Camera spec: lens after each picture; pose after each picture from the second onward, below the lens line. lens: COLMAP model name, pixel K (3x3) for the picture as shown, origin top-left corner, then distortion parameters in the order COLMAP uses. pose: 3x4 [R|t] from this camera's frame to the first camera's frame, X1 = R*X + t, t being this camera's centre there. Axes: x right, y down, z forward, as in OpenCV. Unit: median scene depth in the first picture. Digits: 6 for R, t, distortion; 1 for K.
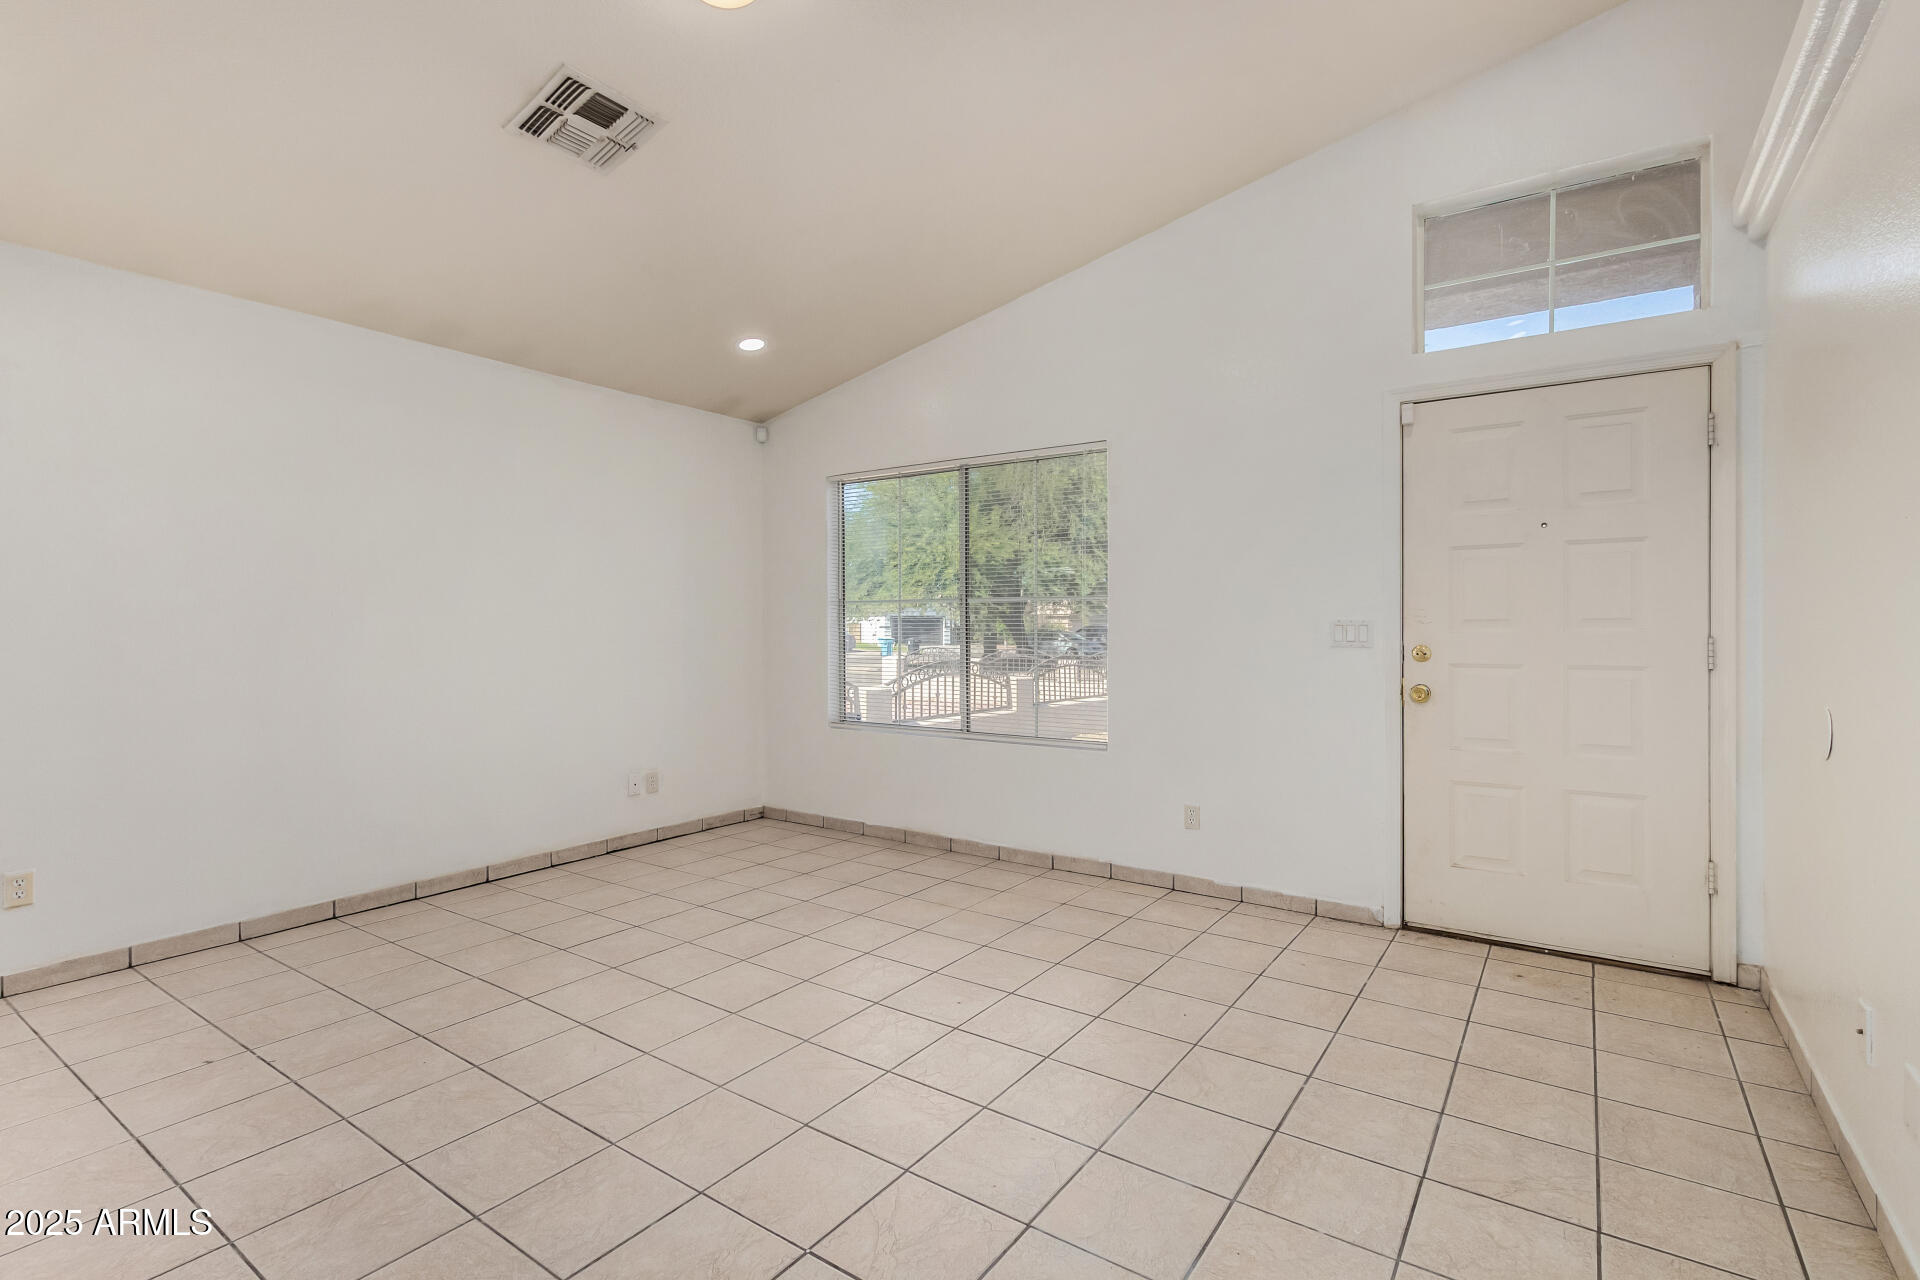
lens RADIAL K [[903.8, 0, 946.3], [0, 903.8, 641.6], [0, 0, 1]] dist [0.008612, -0.001740]
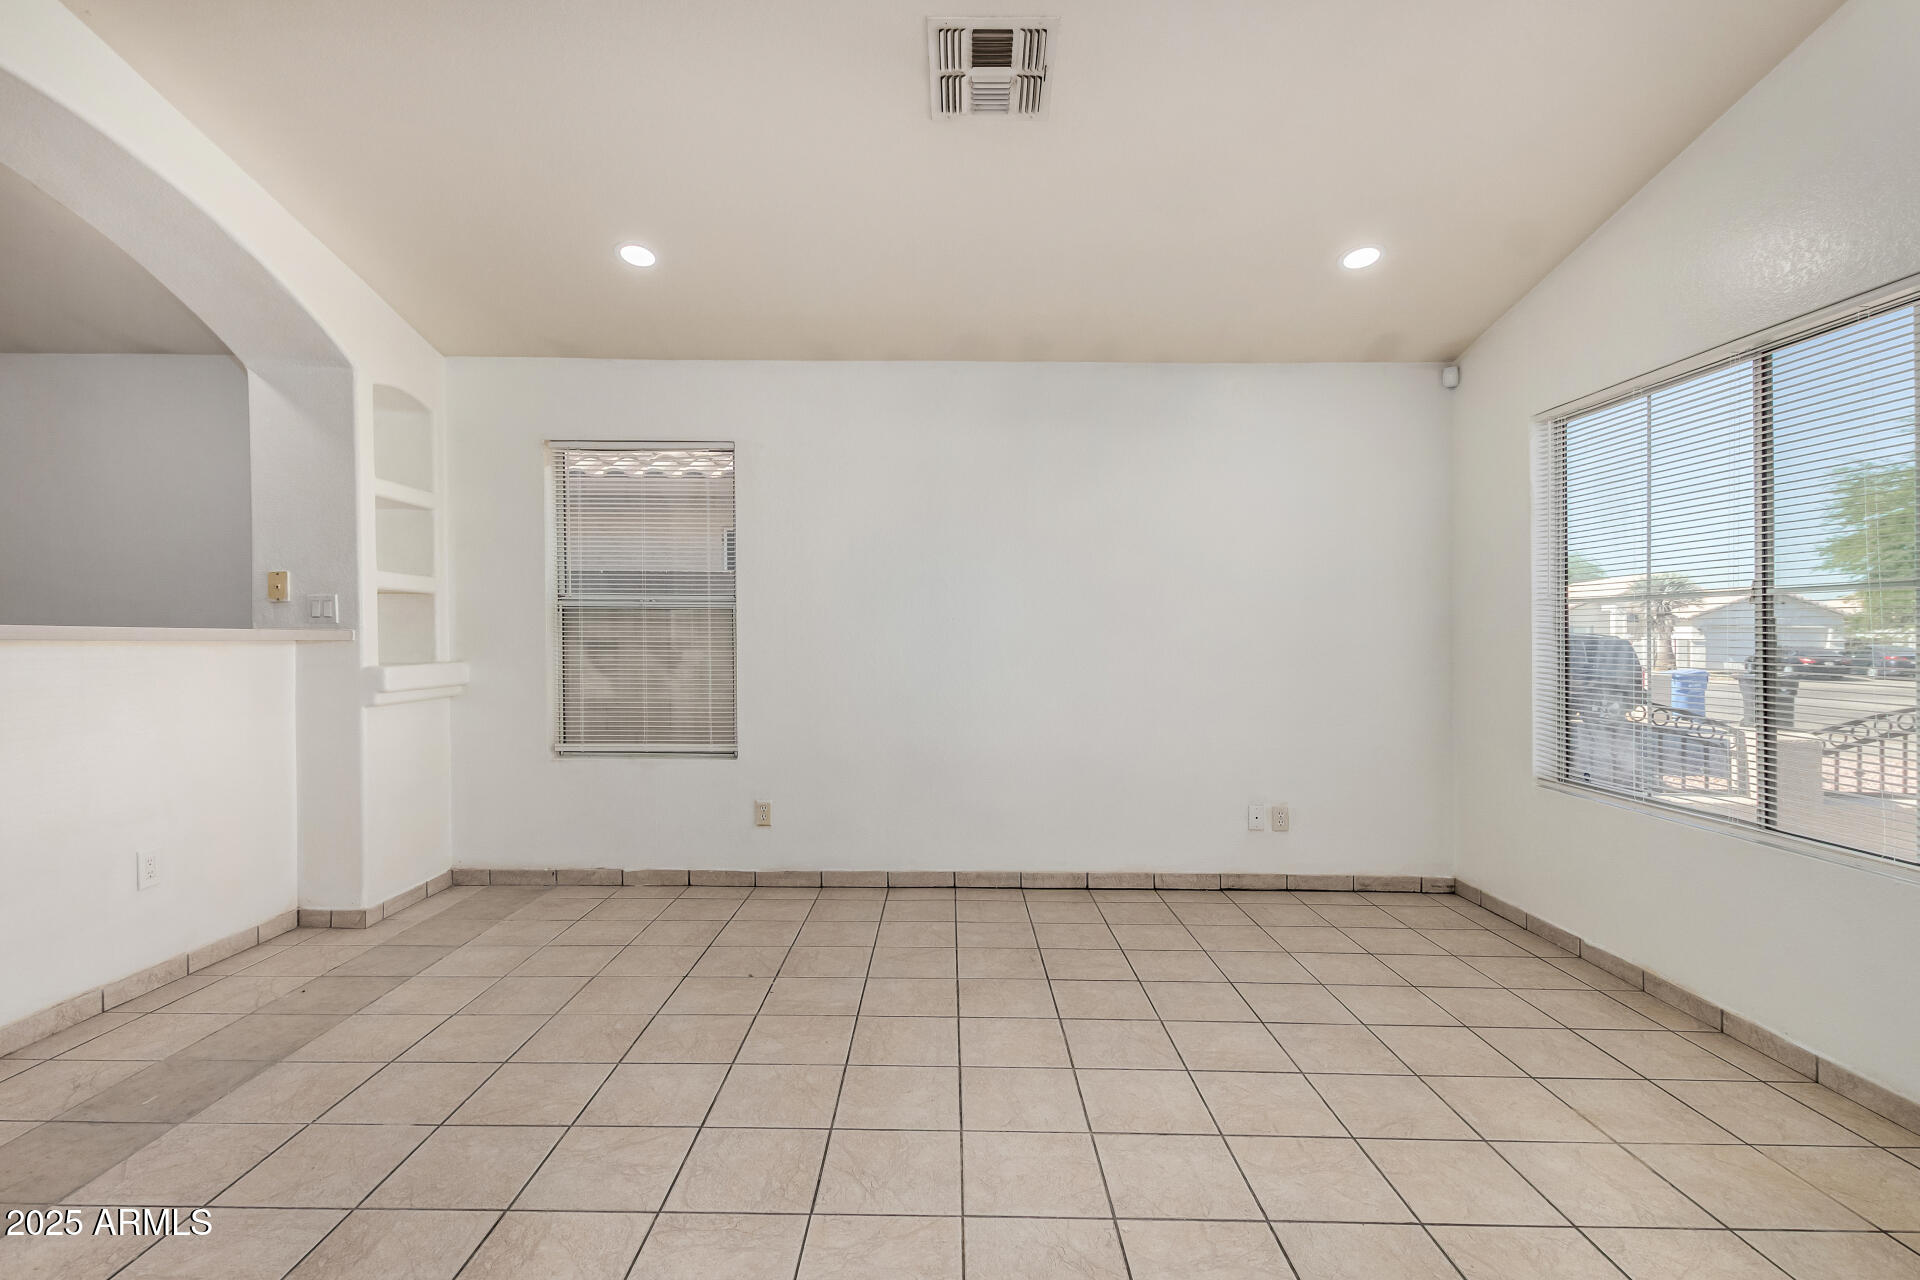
lens RADIAL K [[903.8, 0, 959.1], [0, 903.8, 646.6], [0, 0, 1]] dist [0.008612, -0.001740]
pose [[0.572741, 0.020604, -0.819478, 0.223893], [-0.024874, 0.999661, 0.007750, -0.004724], [0.819359, 0.015945, 0.573059, 0.315374]]
